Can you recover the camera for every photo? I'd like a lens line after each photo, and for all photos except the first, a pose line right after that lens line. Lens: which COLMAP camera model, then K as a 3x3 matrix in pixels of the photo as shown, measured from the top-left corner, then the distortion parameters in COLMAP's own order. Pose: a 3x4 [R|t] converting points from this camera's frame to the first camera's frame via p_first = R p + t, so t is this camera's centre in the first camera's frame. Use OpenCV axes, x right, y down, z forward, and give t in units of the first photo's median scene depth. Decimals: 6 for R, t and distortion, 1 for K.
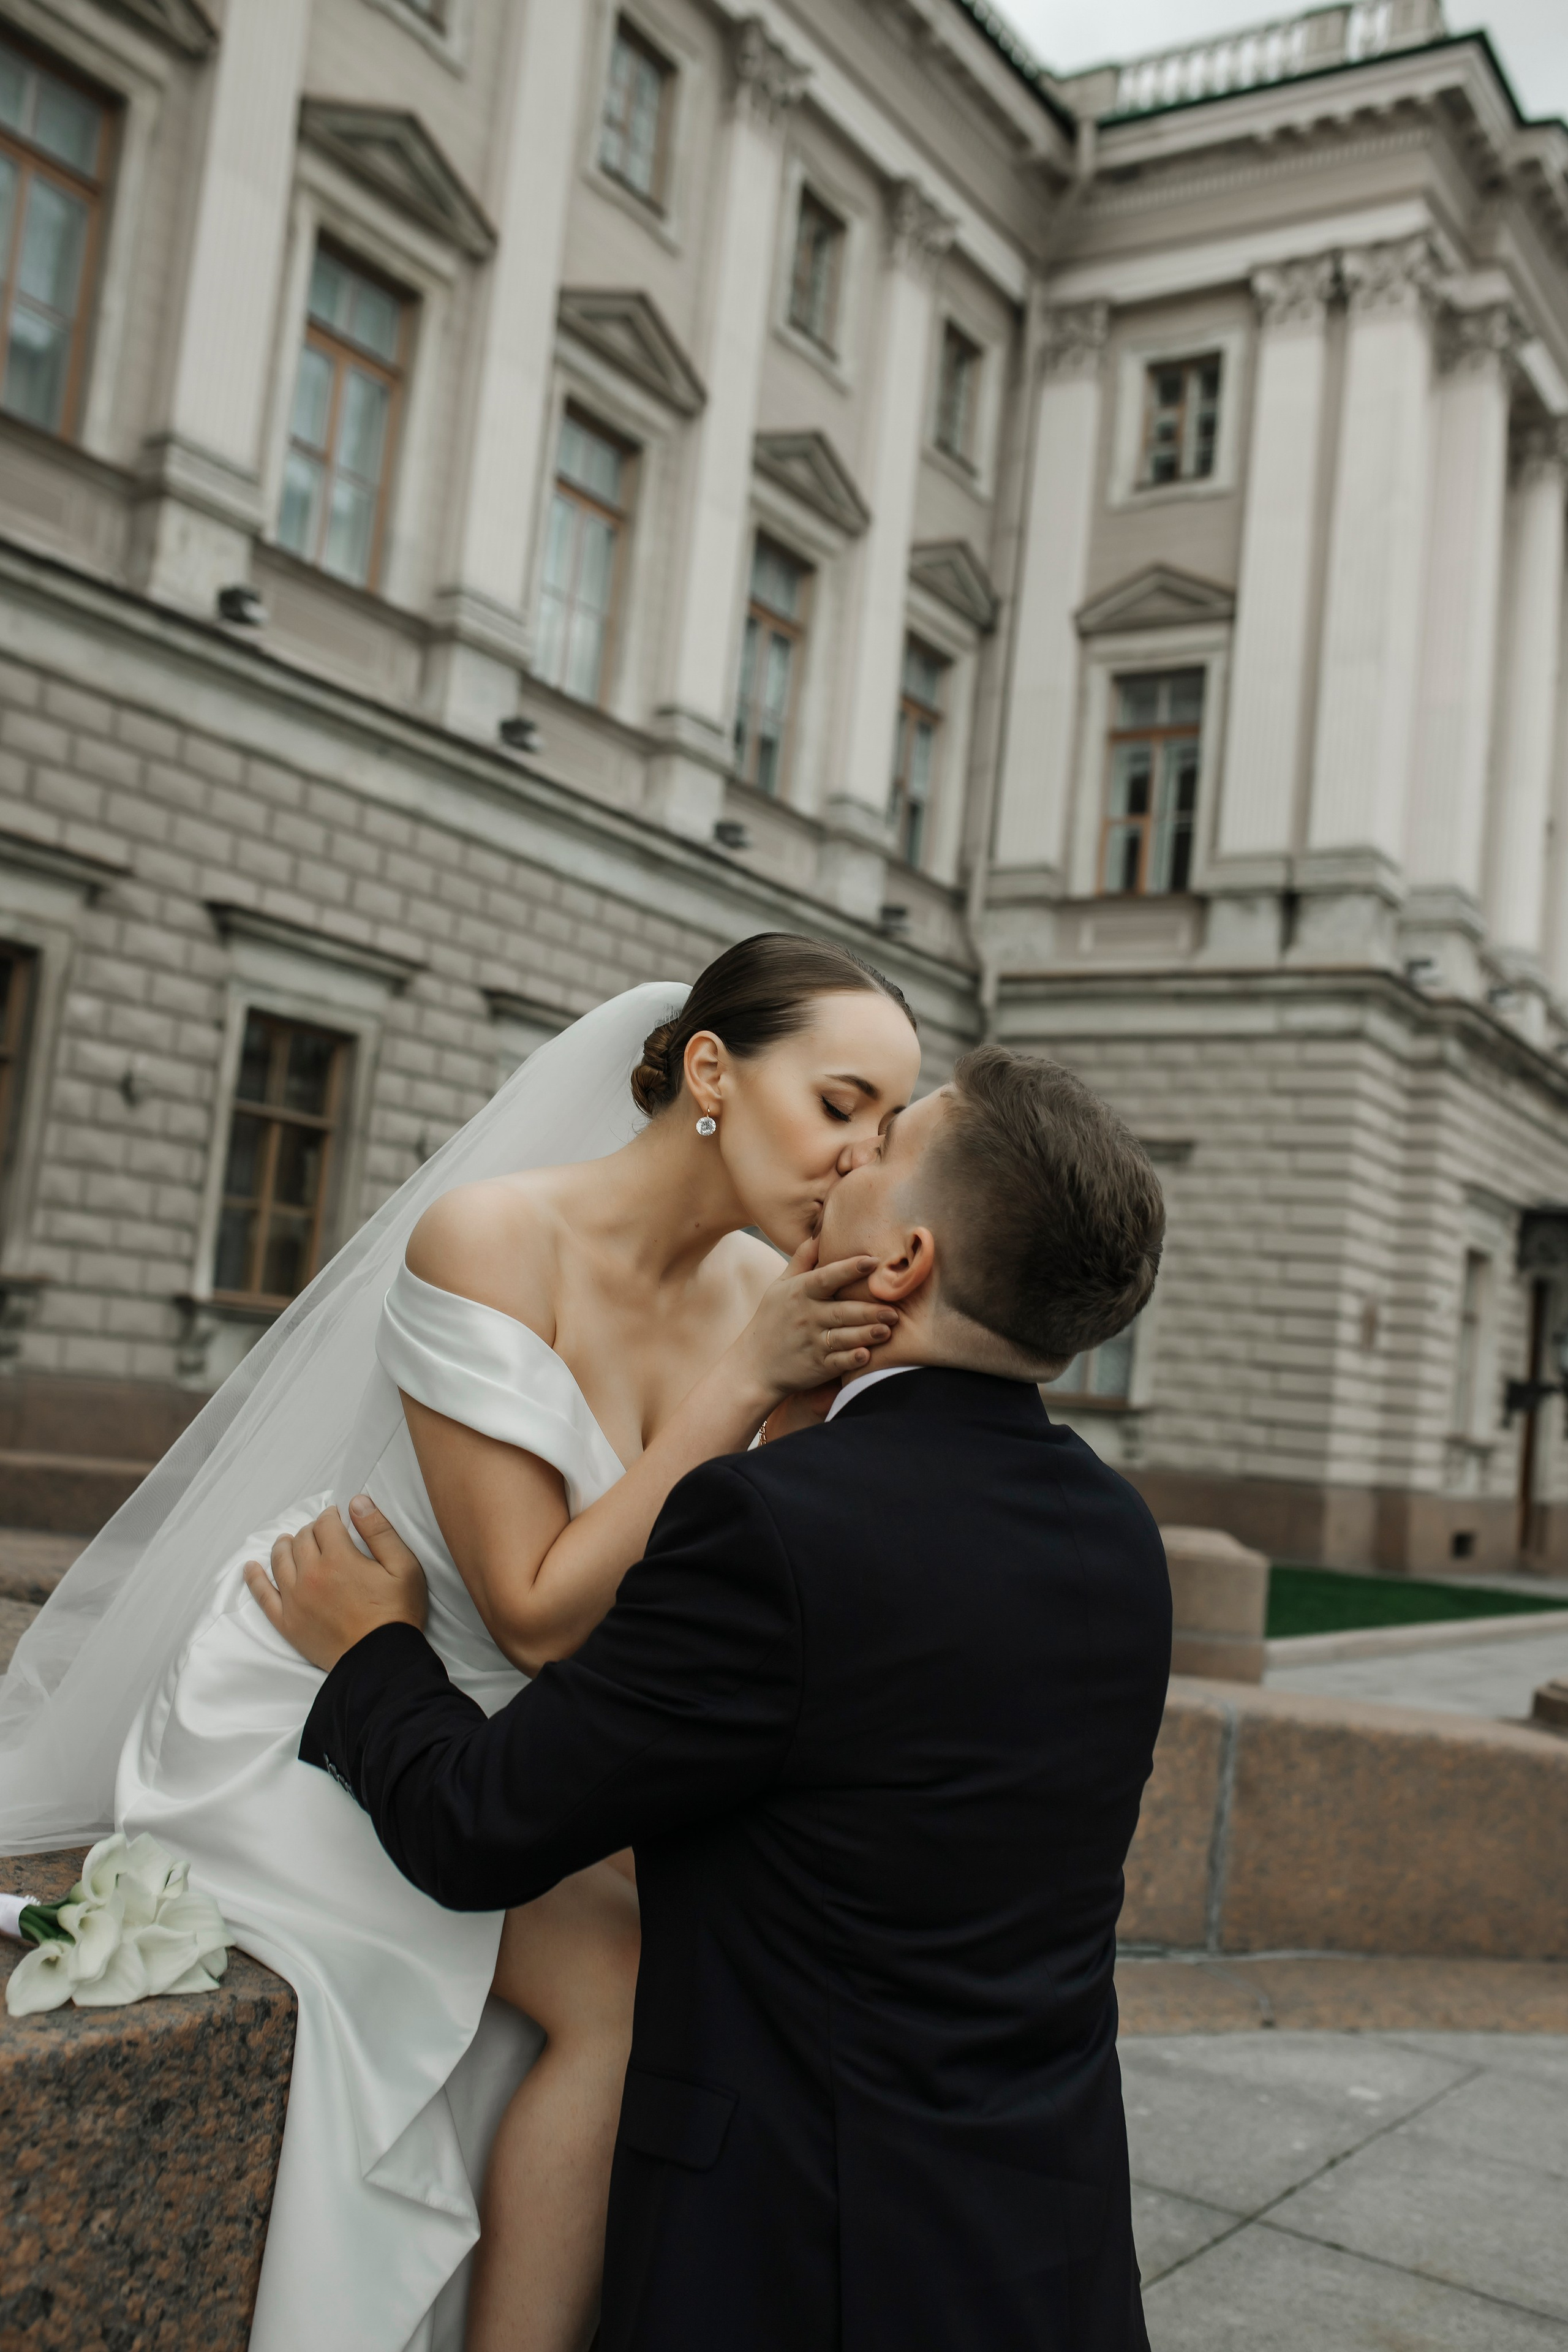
lens RADIAL K [[2244.8, 0, 786.1], [0, 2244.8, 1179.8], [0, 0, 1]] dist [-0.061664, 0.088005]
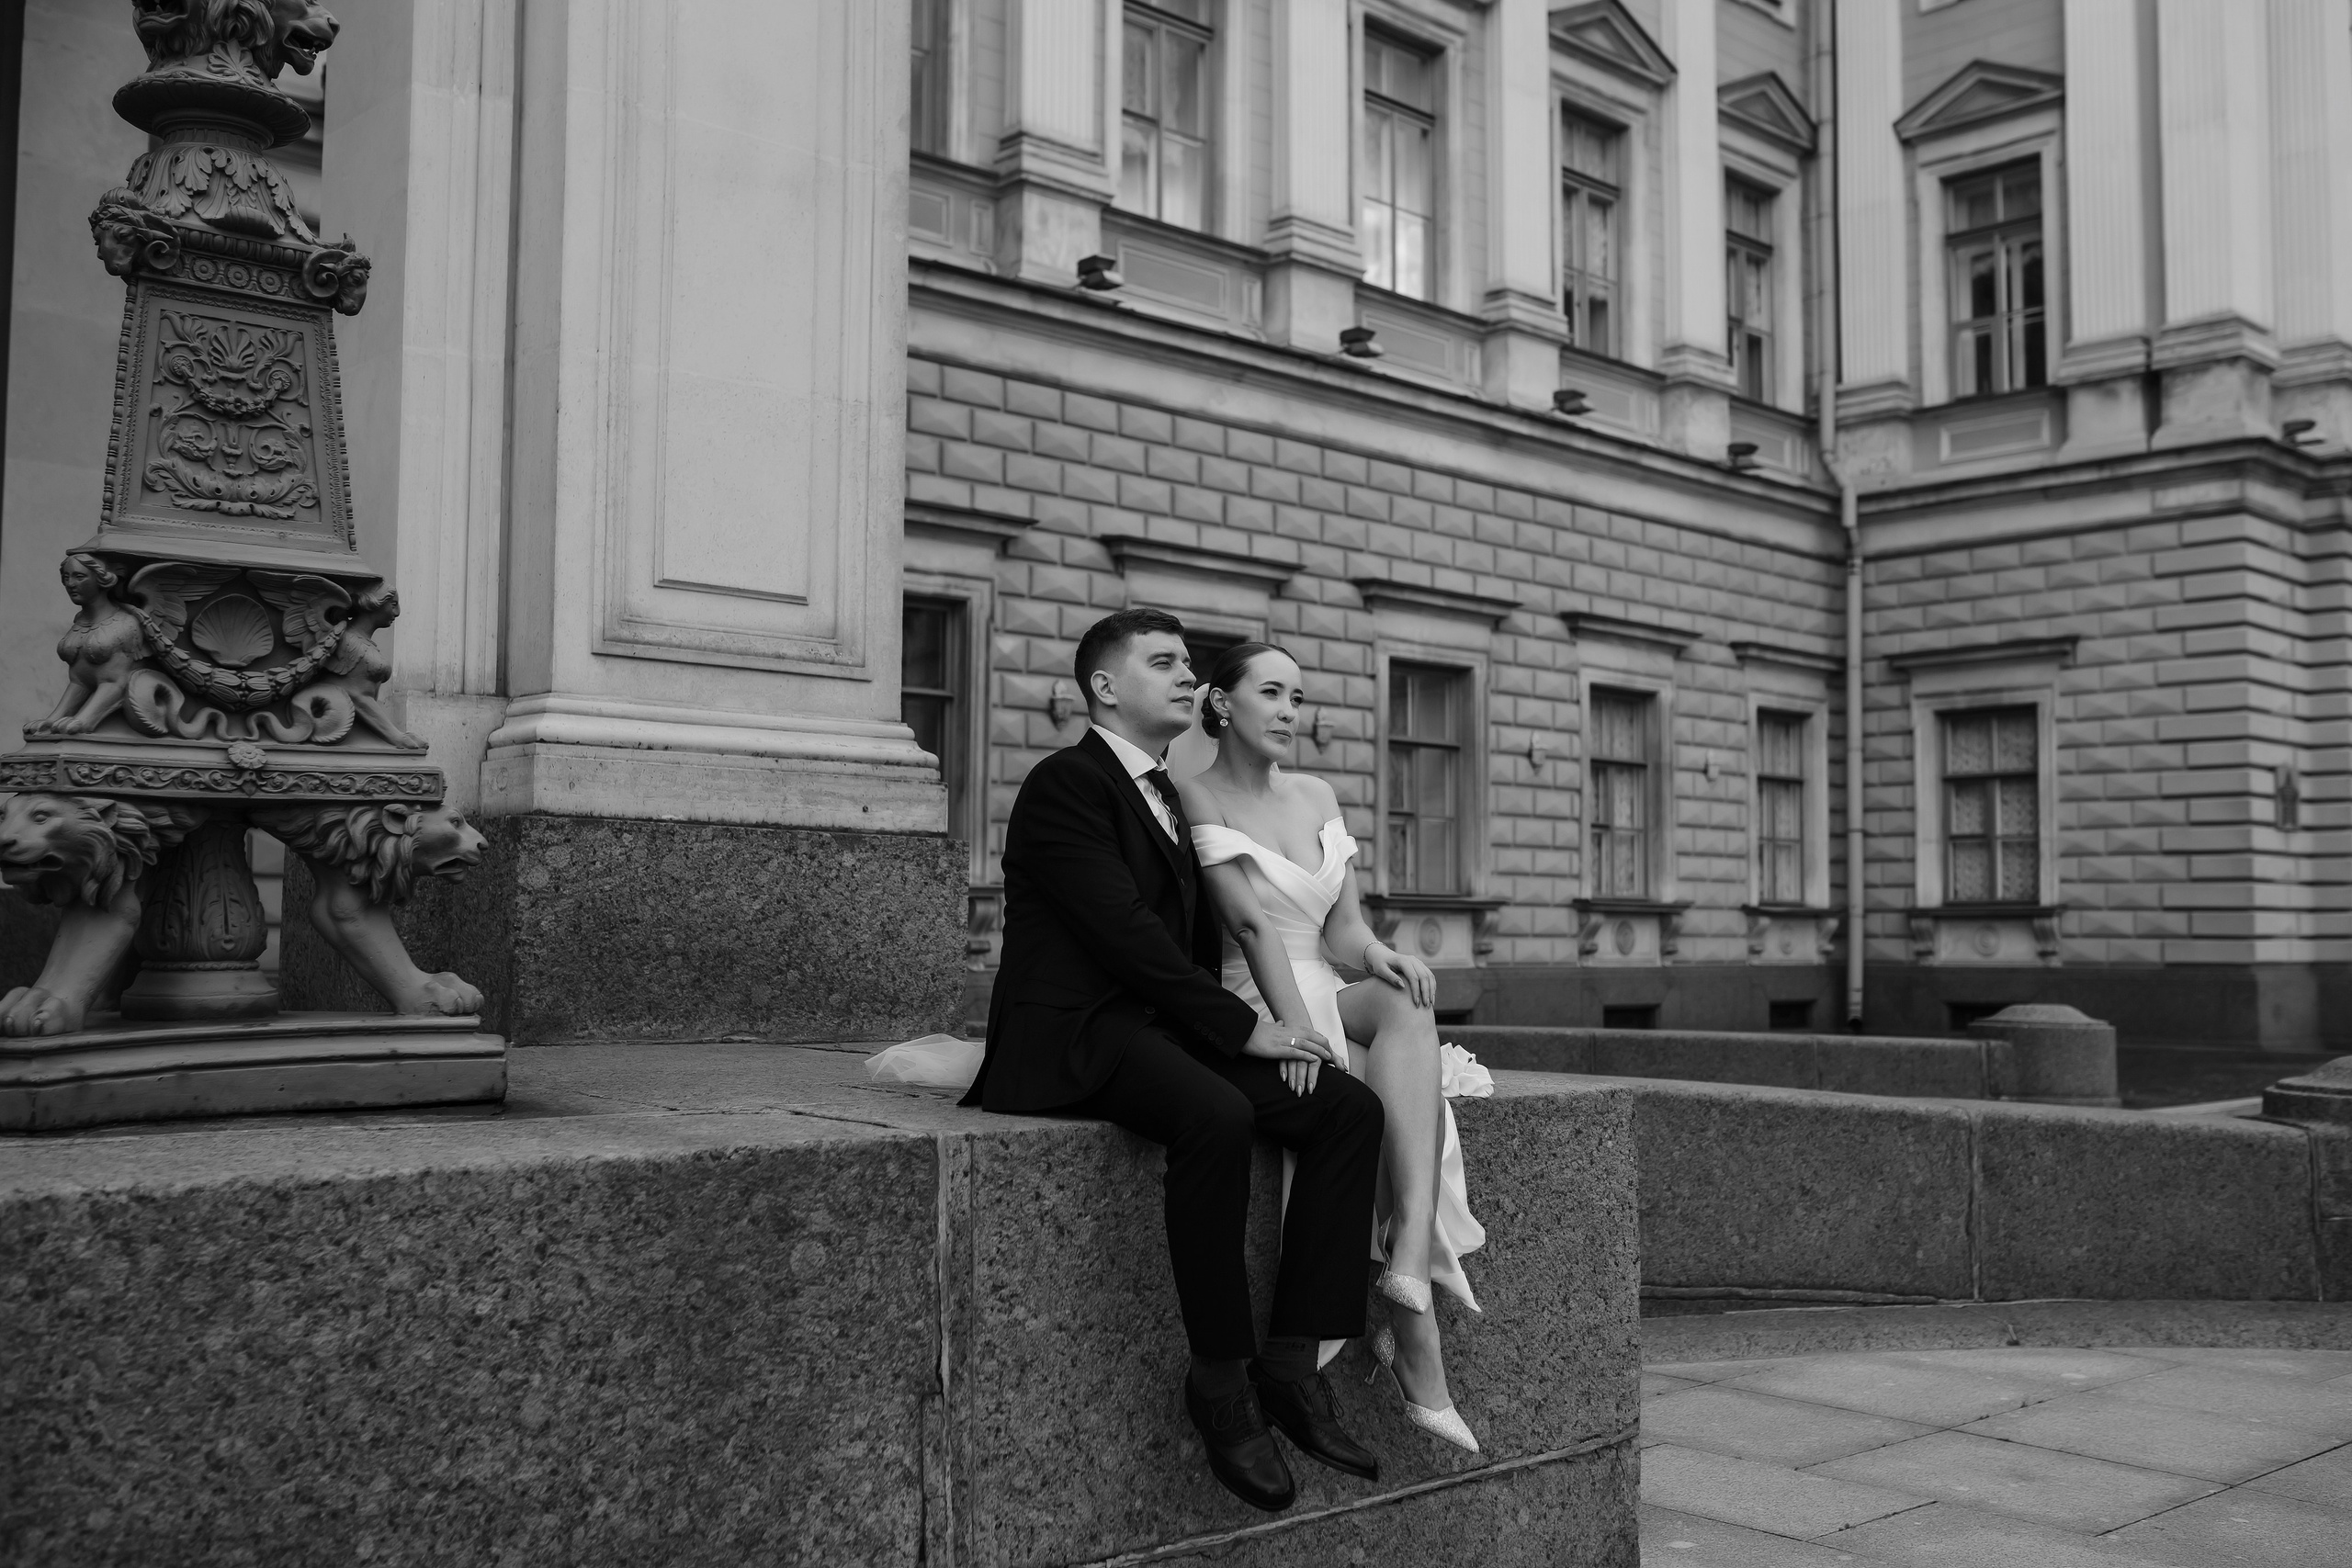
lens RADIAL K [[2291.0, 0, 1158.0], [0, 2291.0, 785.7], [0, 0, 1]] dist [-0.061953, 0.087992]
pose [[0.966609, -0.109269, -0.231791, 0.020648], [0.113403, 0.993539, 0.004543, -0.002688], [0.229797, -0.030677, 0.972755, -0.111245]]
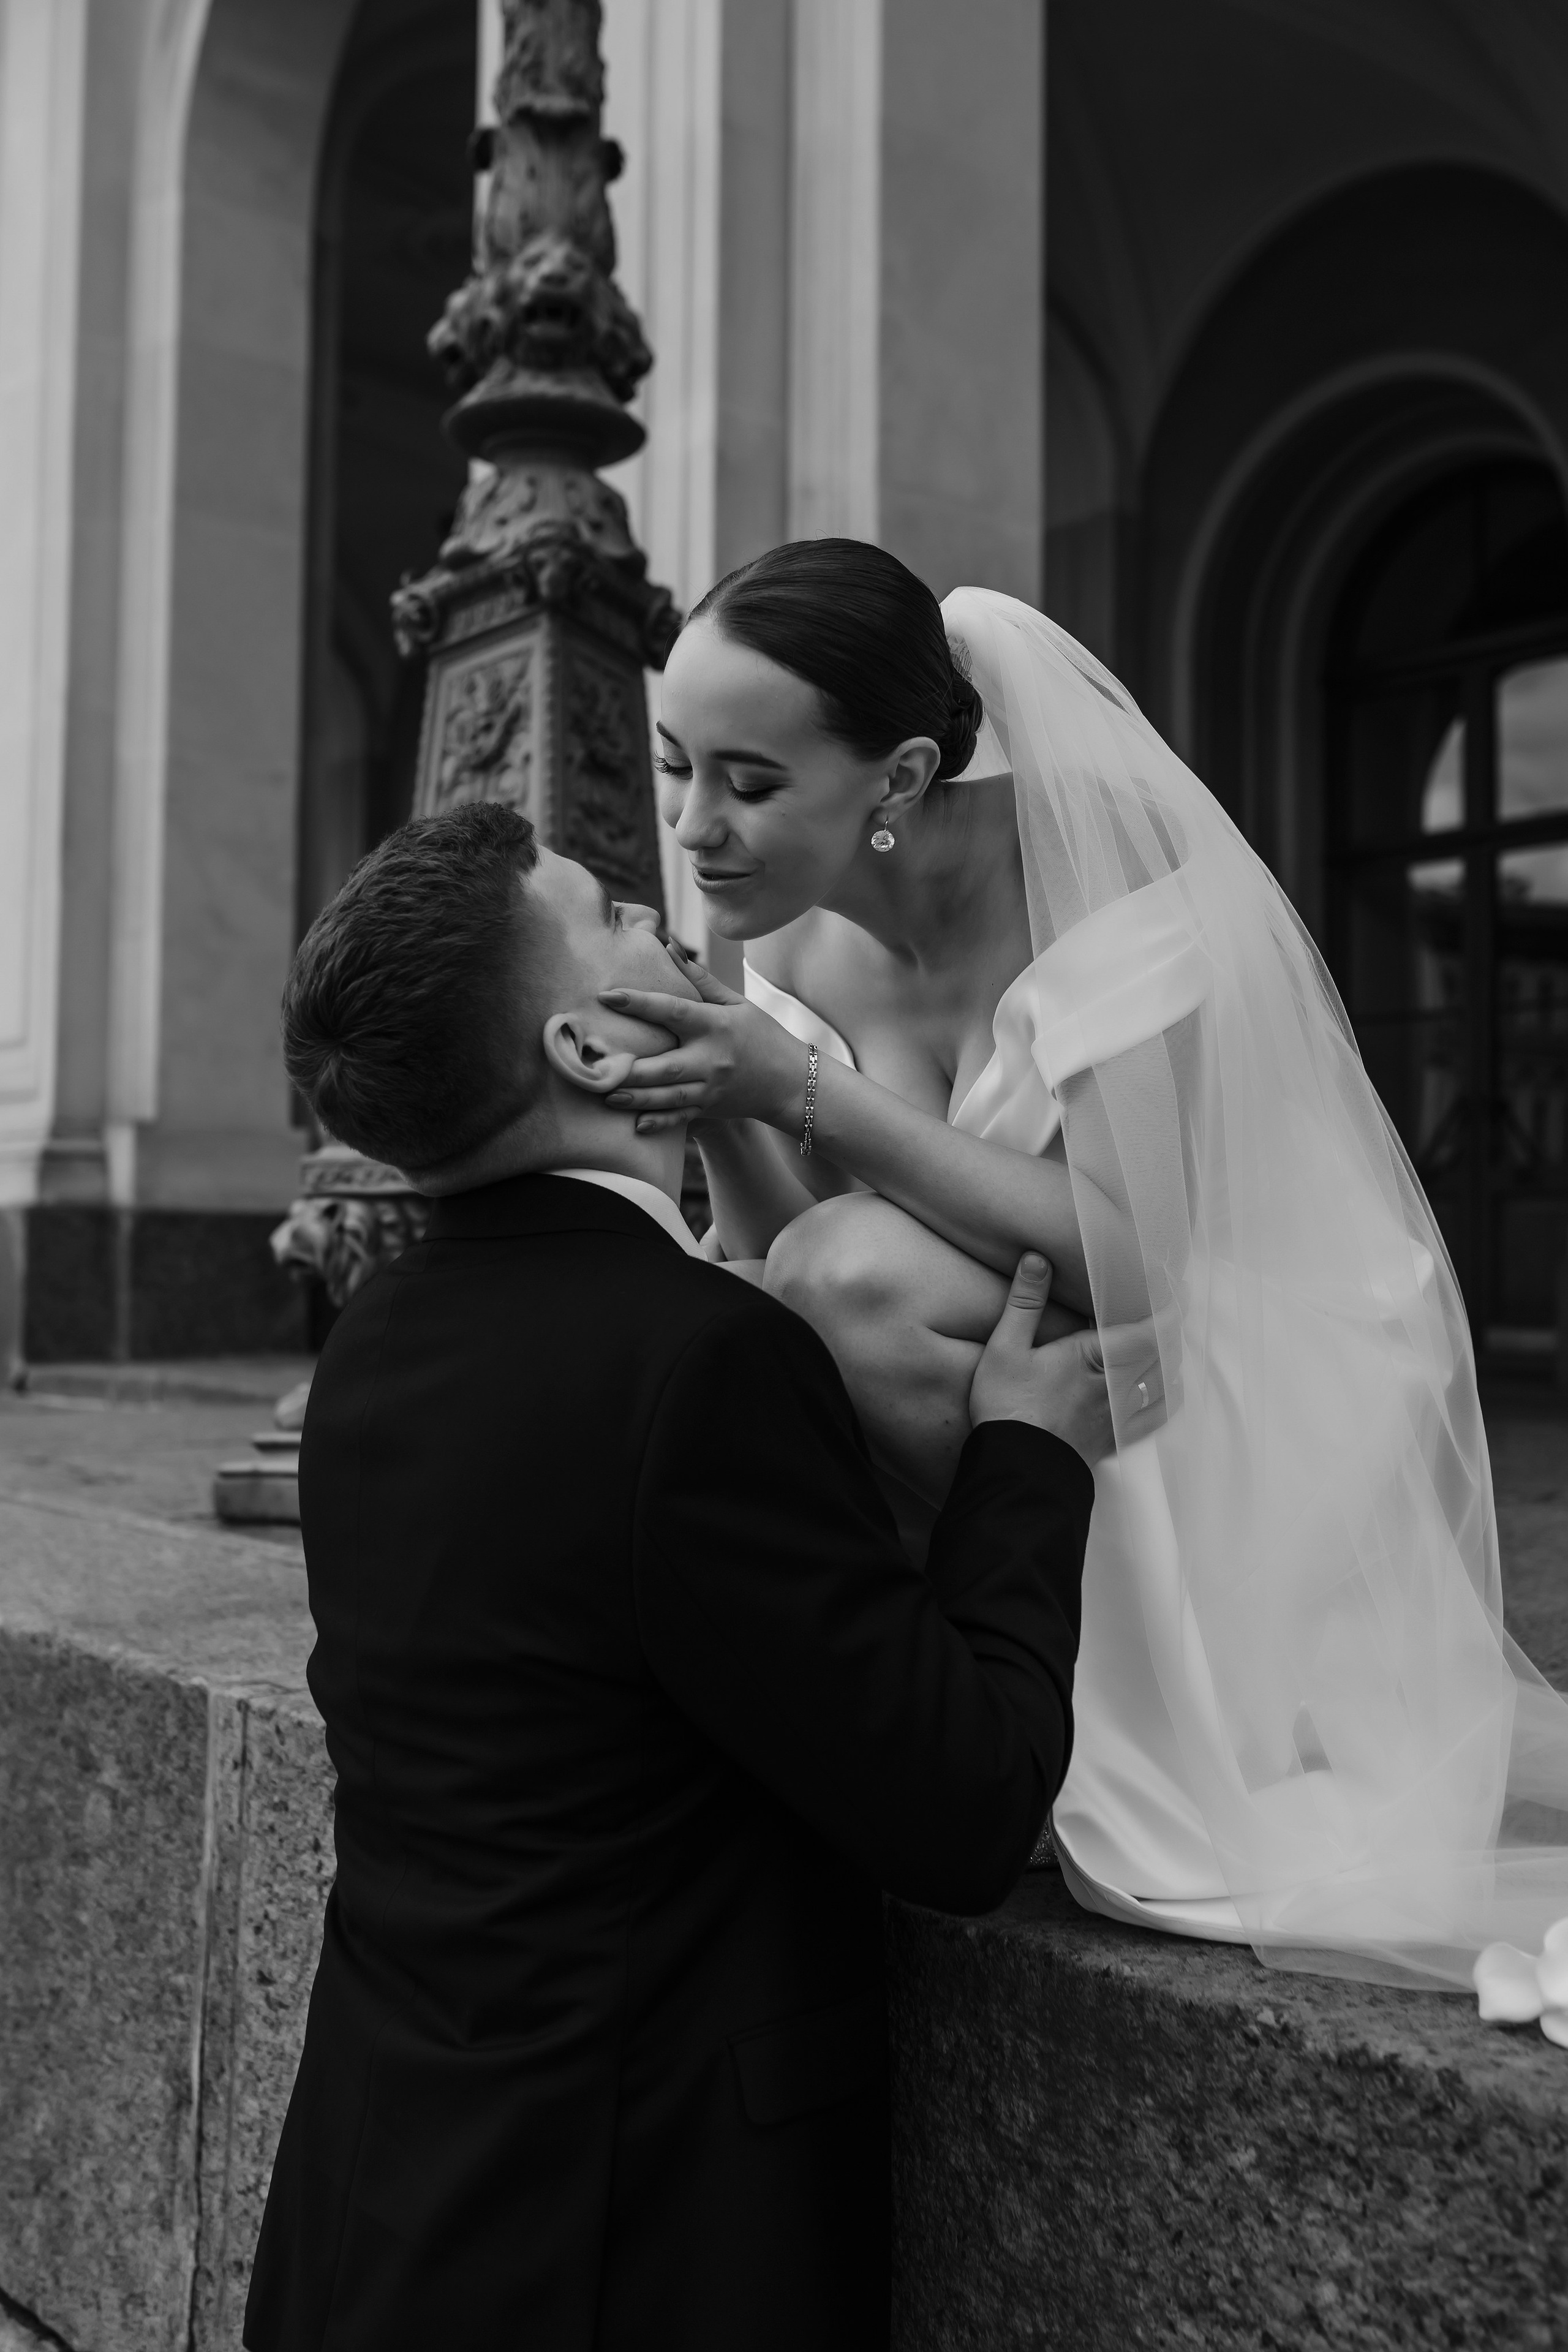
lens RADIAL K [[2353.2, 0, 782.3], [0, 2353.2, 1177.3], [0, 0, 1]] dist [-0.063217, 0.084043]
pose [[-0.289152, -0.138994, -0.947139, 0.057309], [0.051807, 0.985681, -0.160466, 0.016288], [0.955880, -0.095467, -0.277811, 0.093292]]
